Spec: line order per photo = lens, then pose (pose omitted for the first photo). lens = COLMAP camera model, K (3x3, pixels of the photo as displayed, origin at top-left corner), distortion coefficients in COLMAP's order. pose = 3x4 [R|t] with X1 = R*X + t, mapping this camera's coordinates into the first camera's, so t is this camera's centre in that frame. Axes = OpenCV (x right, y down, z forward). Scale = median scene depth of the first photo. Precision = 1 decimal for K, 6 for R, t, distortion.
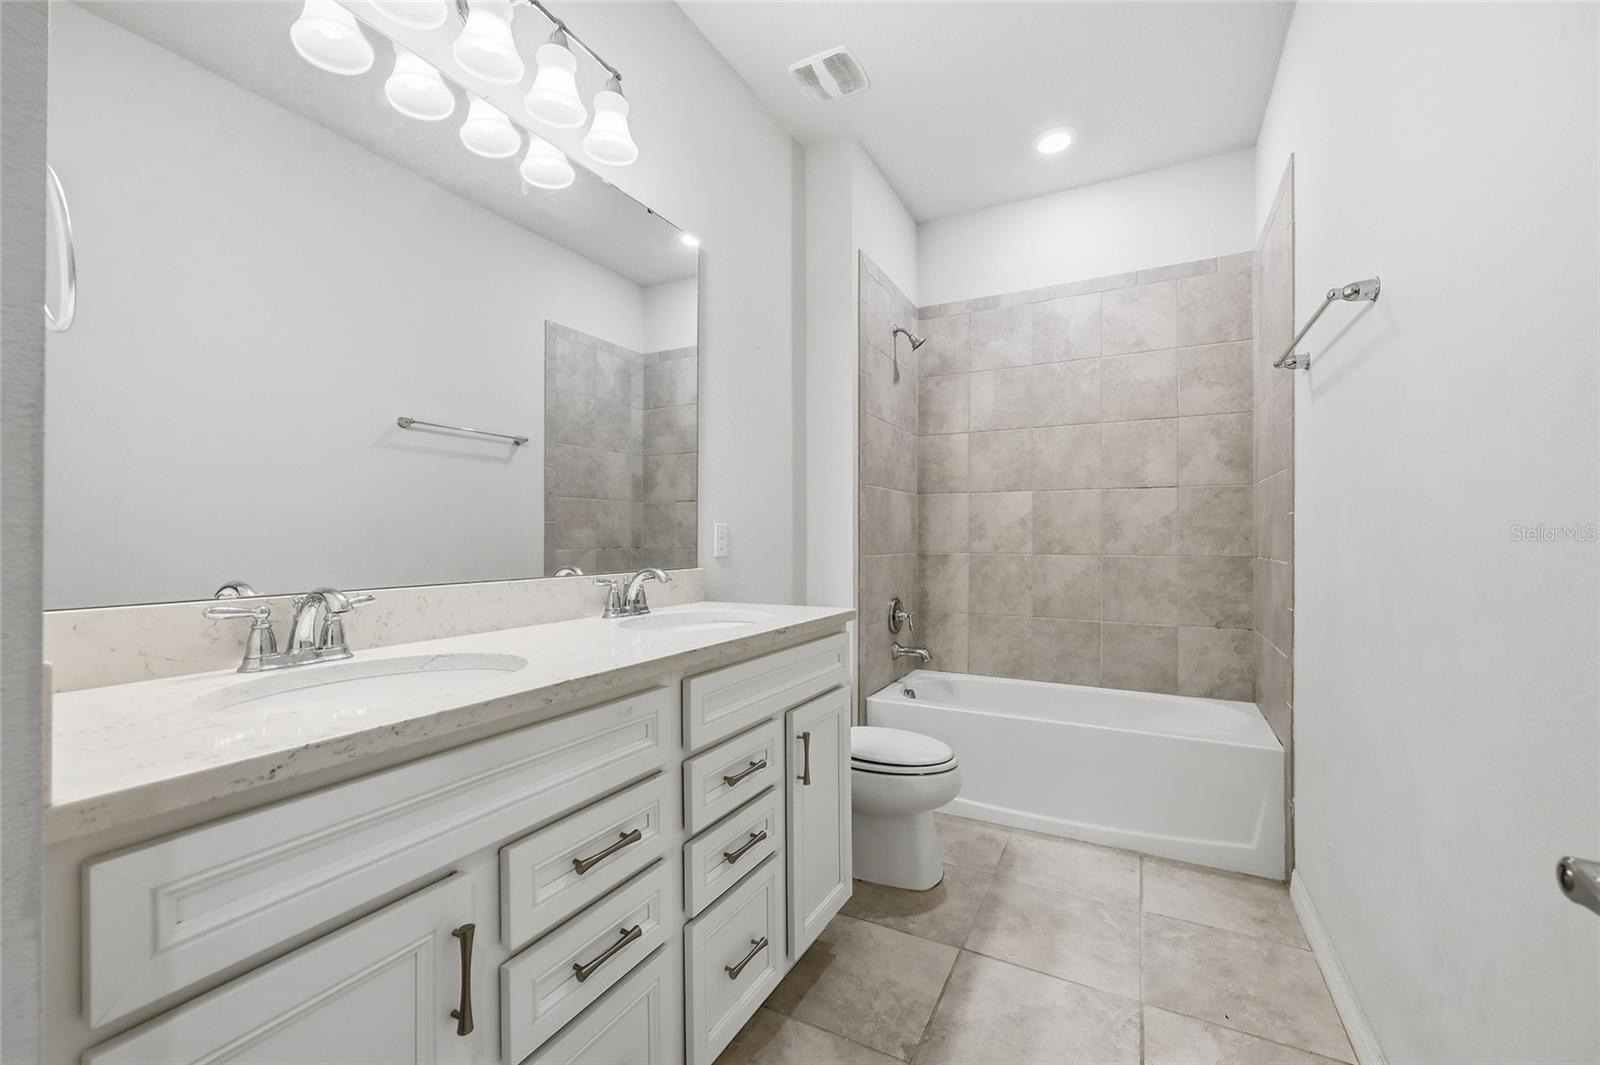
lens RADIAL K [[647.4, 0, 792.9], [0, 647.4, 530.1], [0, 0, 1]] dist [-0.004526, 0.002966]
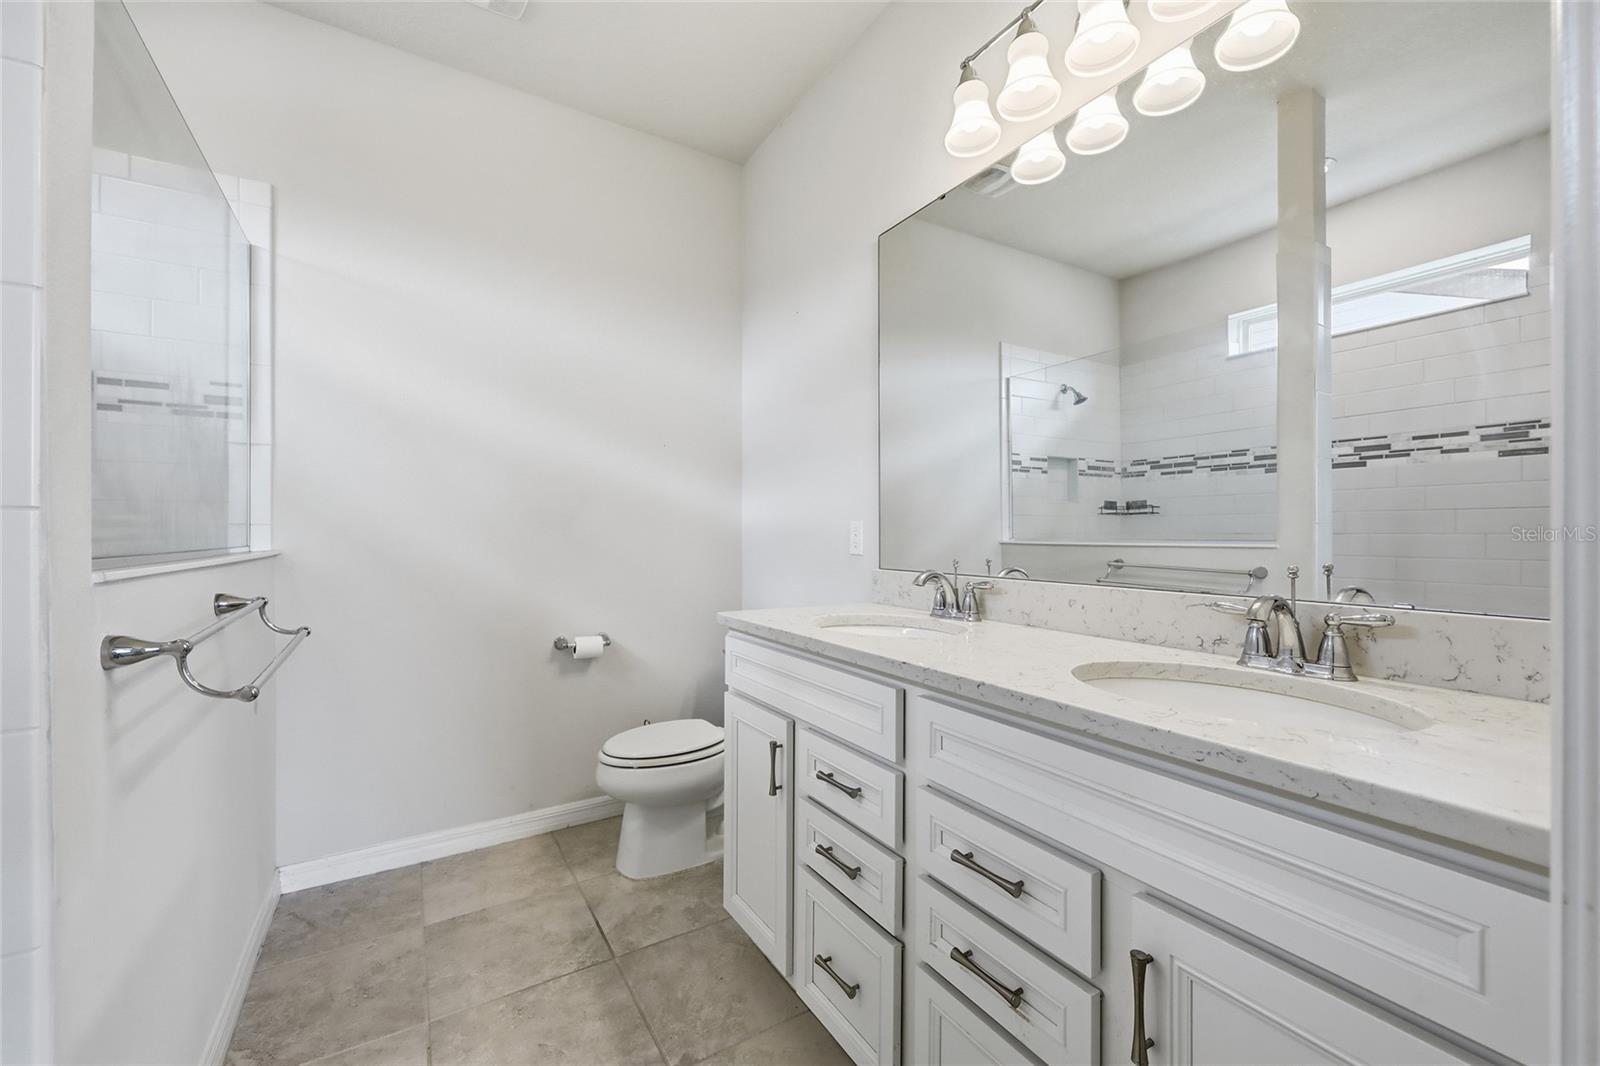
lens RADIAL K [[647.4, 0, 794.4], [0, 647.4, 542.2], [0, 0, 1]] dist [-0.004526, 0.002966]
pose [[-0.511760, -0.000960, -0.859128, 0.623484], [0.007729, 0.999954, -0.005721, 0.013699], [0.859094, -0.009567, -0.511729, 1.147935]]
